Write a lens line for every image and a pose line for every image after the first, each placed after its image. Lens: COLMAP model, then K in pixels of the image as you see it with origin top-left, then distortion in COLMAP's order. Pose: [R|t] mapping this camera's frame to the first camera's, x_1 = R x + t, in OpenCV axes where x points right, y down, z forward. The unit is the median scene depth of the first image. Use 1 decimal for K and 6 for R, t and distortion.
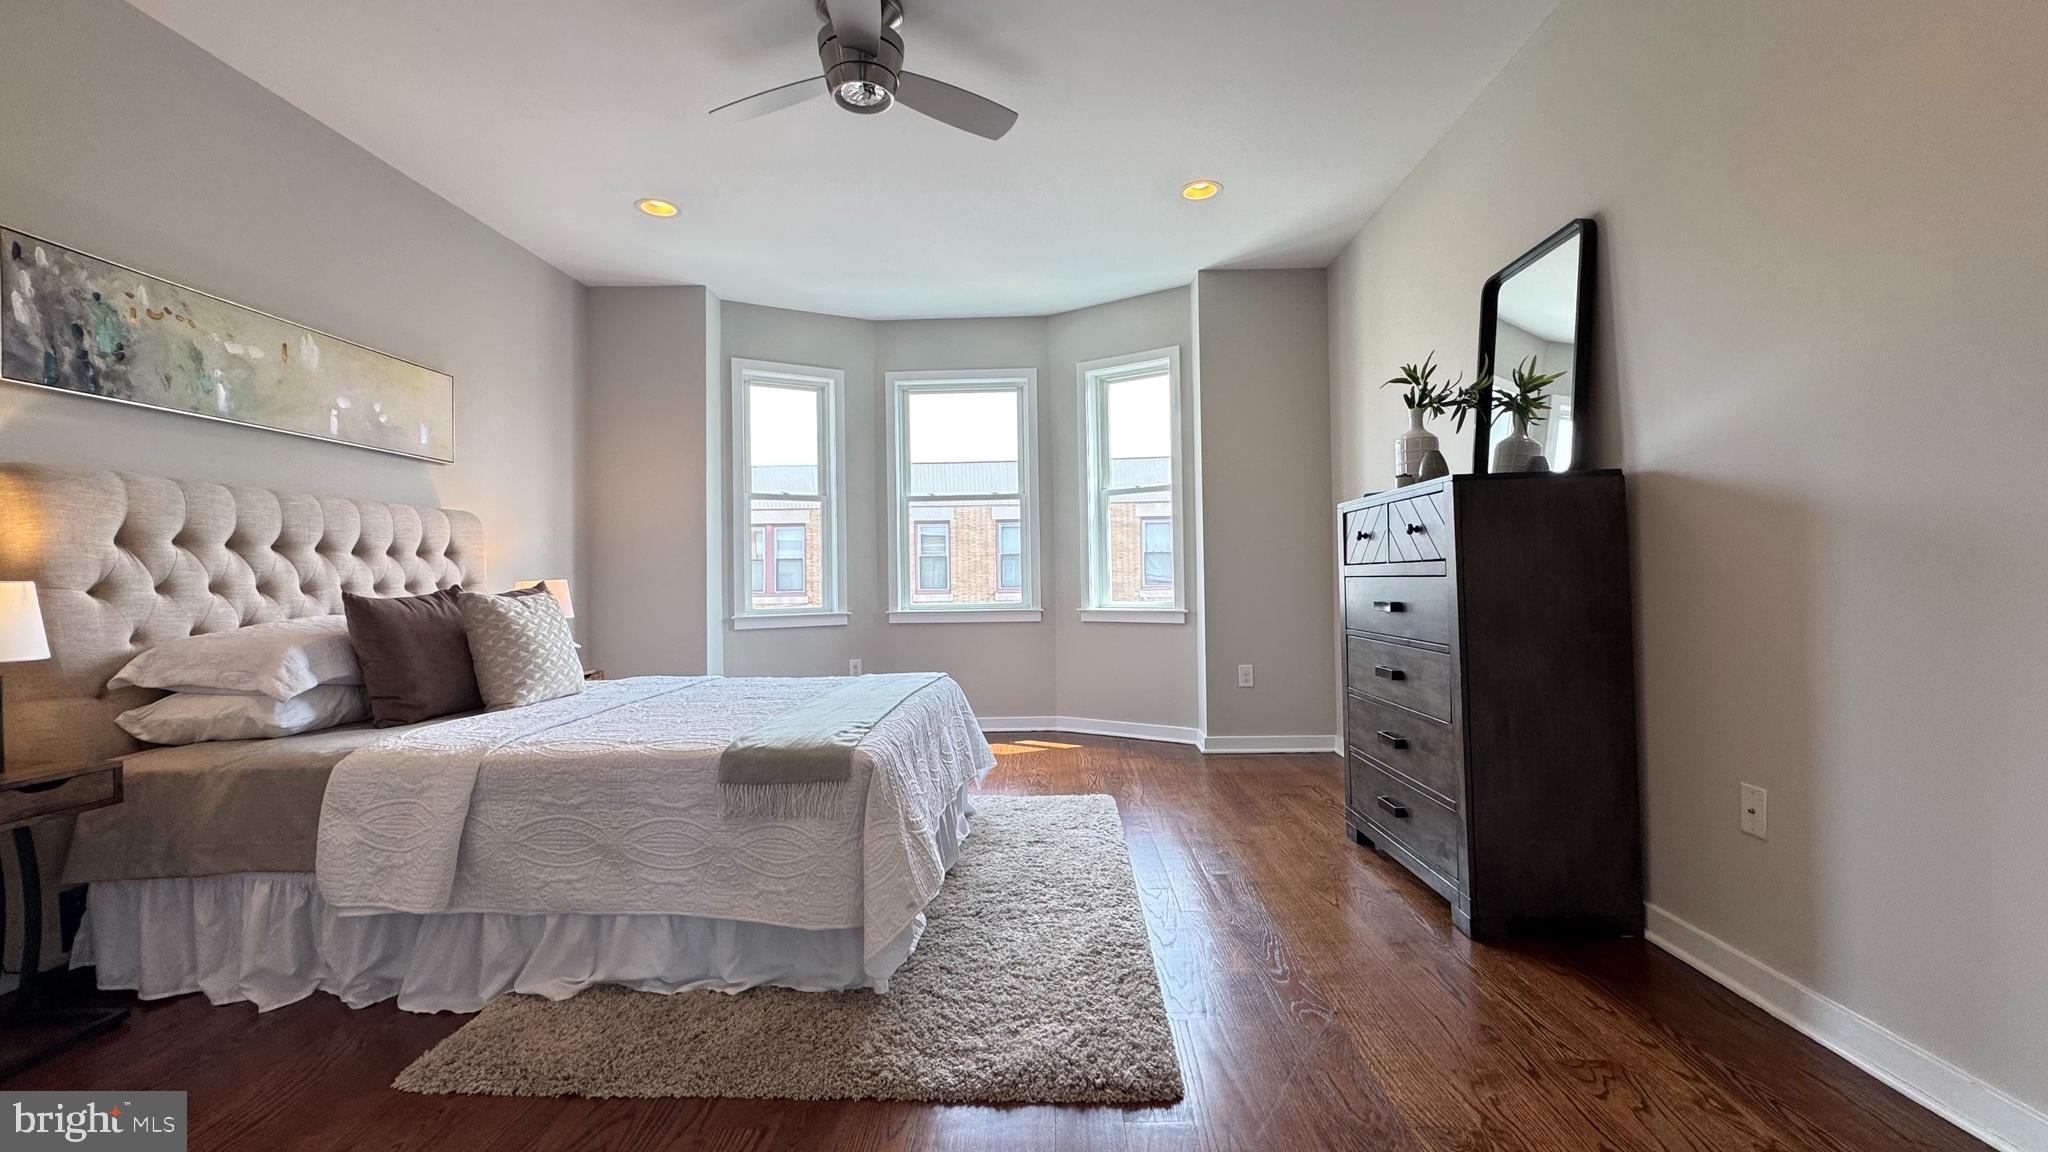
lens RADIAL K [[817.2, 0, 1024.0], [0, 817.2, 574.2], [0, 0, 1]] dist [-0.000164, -0.000054]
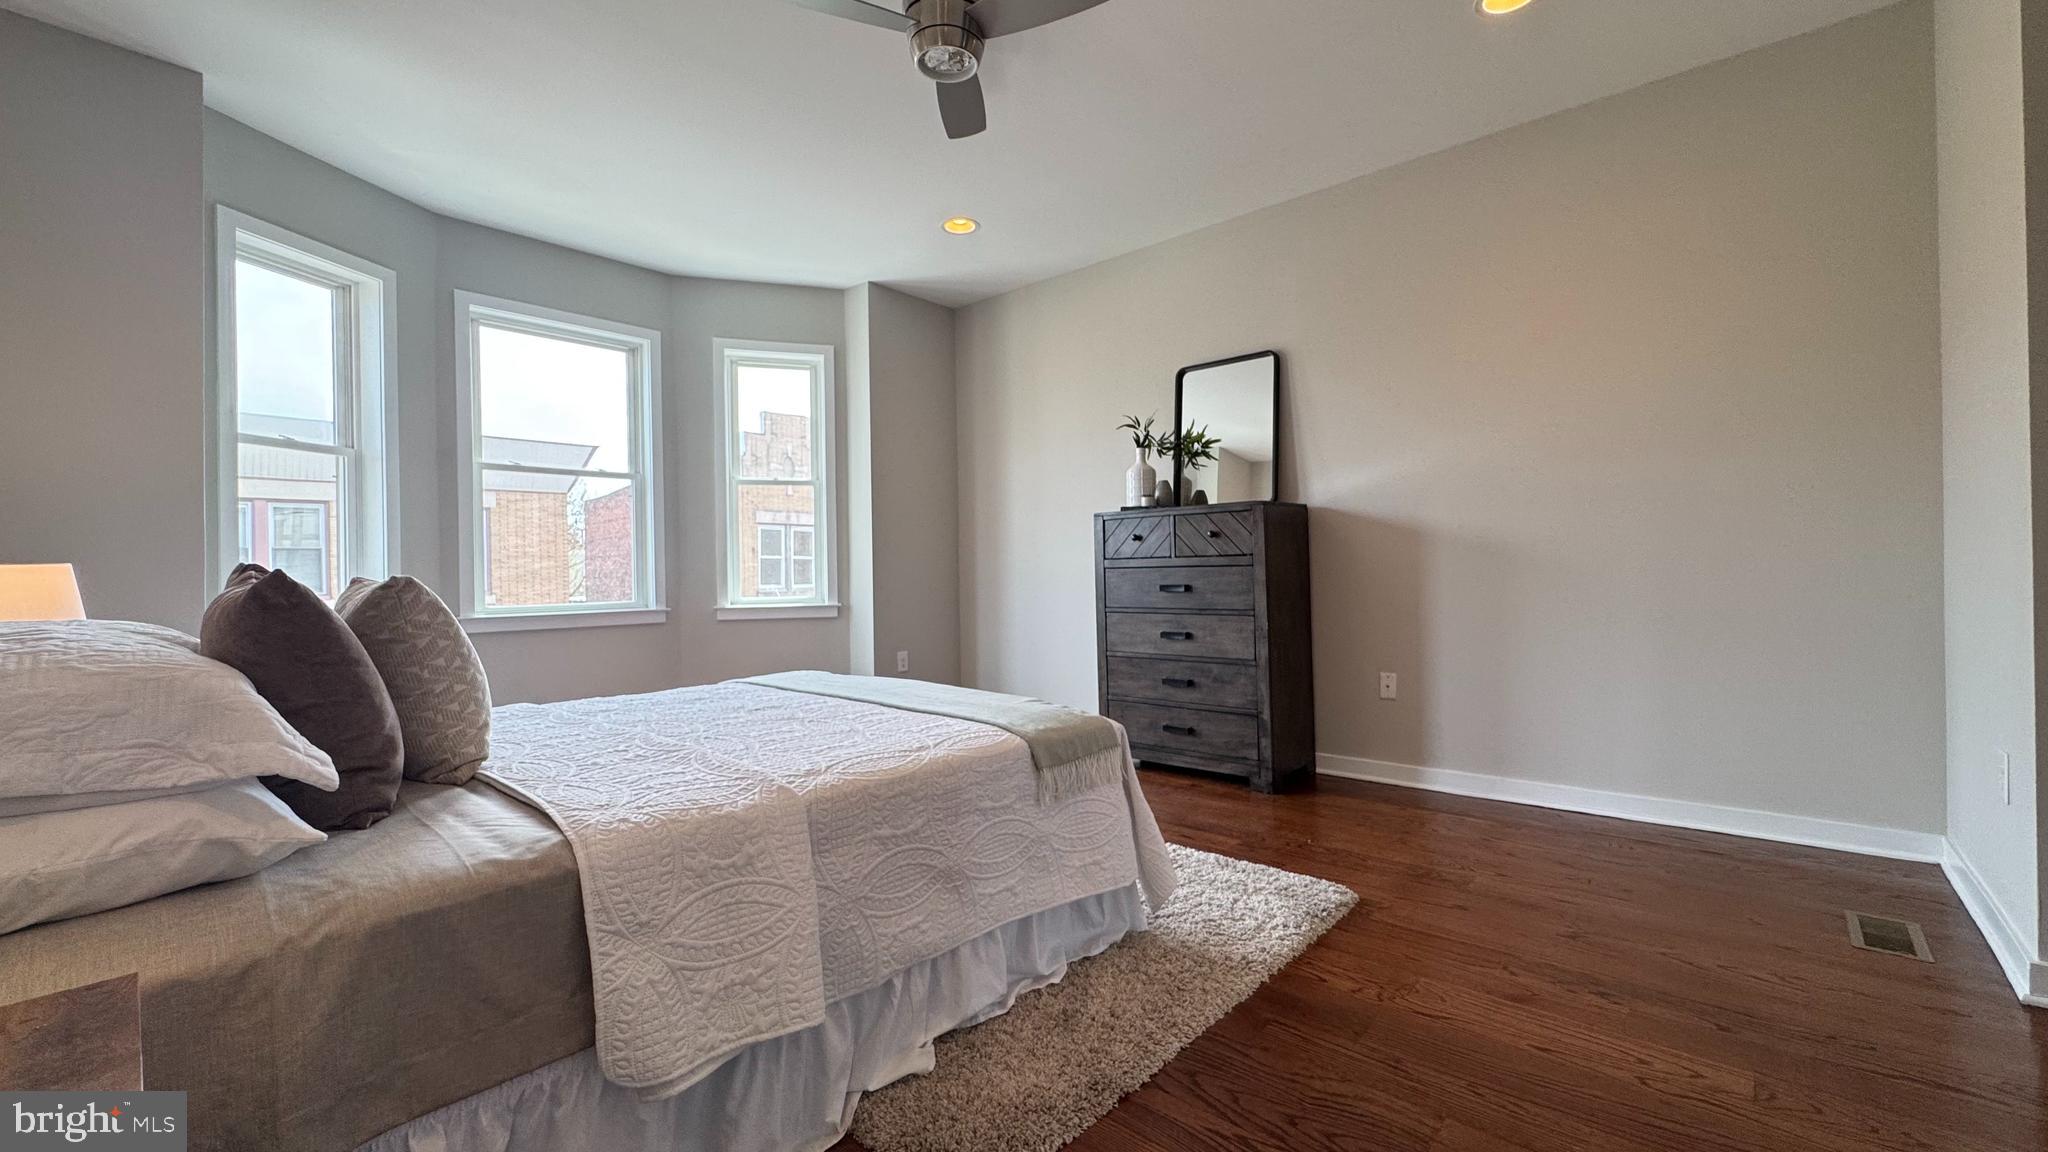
lens RADIAL K [[817.2, 0, 1023.6], [0, 817.2, 577.5], [0, 0, 1]] dist [-0.000164, -0.000054]
pose [[0.642566, 0.000963, 0.766230, -1.006346], [0.001208, 0.999997, -0.002269, 0.030291], [-0.766229, 0.002383, 0.642563, 0.360440]]
